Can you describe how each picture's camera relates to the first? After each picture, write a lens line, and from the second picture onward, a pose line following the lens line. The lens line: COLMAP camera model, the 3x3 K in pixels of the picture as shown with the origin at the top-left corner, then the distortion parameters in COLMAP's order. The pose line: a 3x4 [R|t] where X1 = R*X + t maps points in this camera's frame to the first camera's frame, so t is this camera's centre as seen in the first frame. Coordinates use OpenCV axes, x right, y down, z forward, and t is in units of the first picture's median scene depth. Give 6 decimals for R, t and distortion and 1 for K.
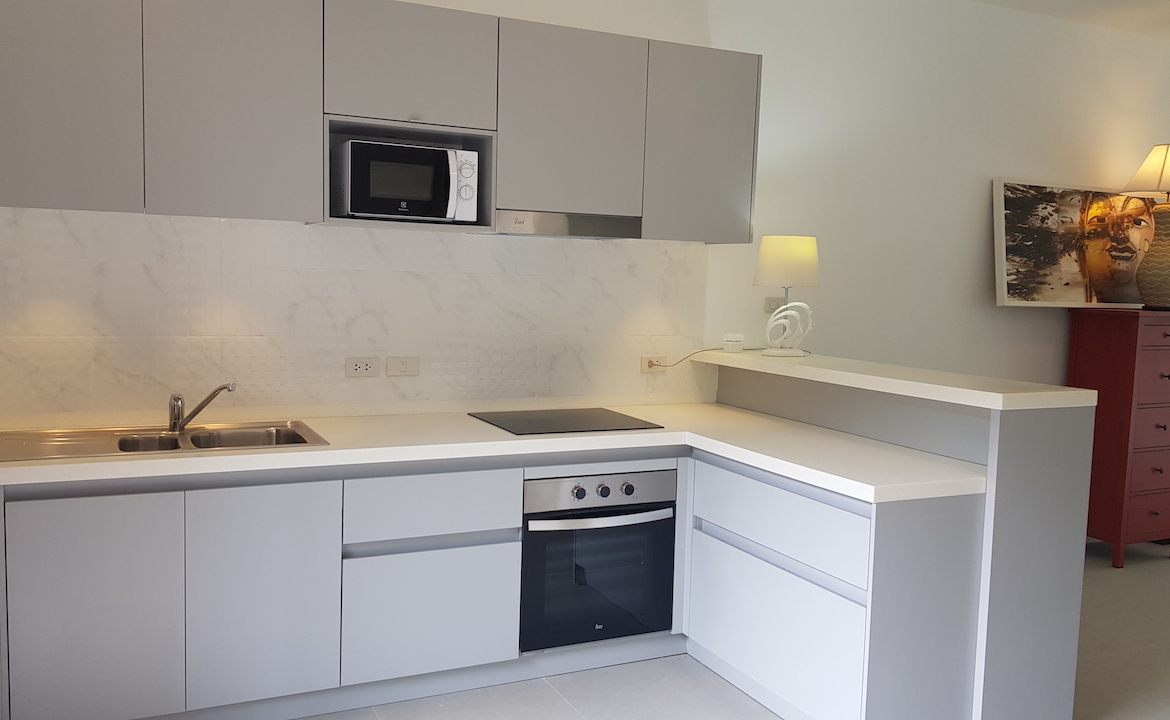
lens RADIAL K [[985.1, 0, 585.2], [0, 985.1, 385.9], [0, 0, 1]] dist [0.013740, -0.008419]
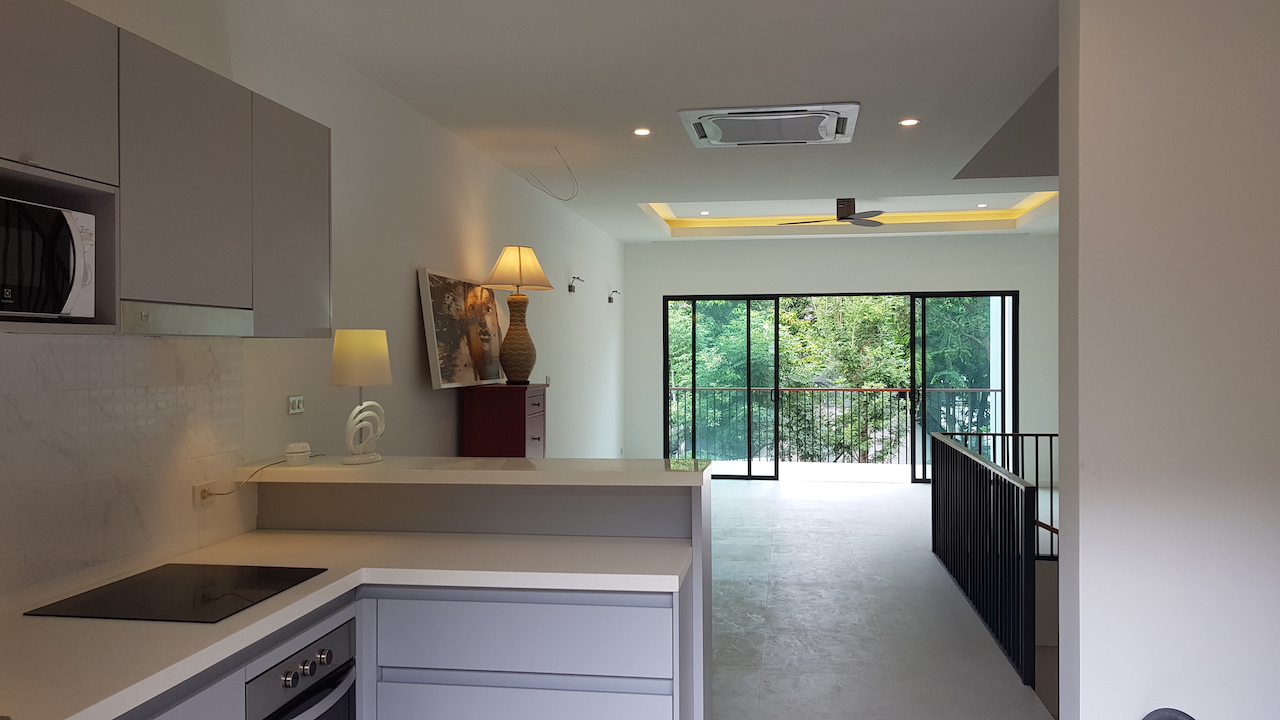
lens RADIAL K [[973.4, 0, 643.4], [0, 973.4, 372.8], [0, 0, 1]] dist [0.118007, -0.229651]
pose [[0.569077, -0.048426, 0.820857, -0.368092], [0.114579, 0.993196, -0.020841, -0.061012], [-0.814262, 0.105913, 0.570754, 0.267187]]
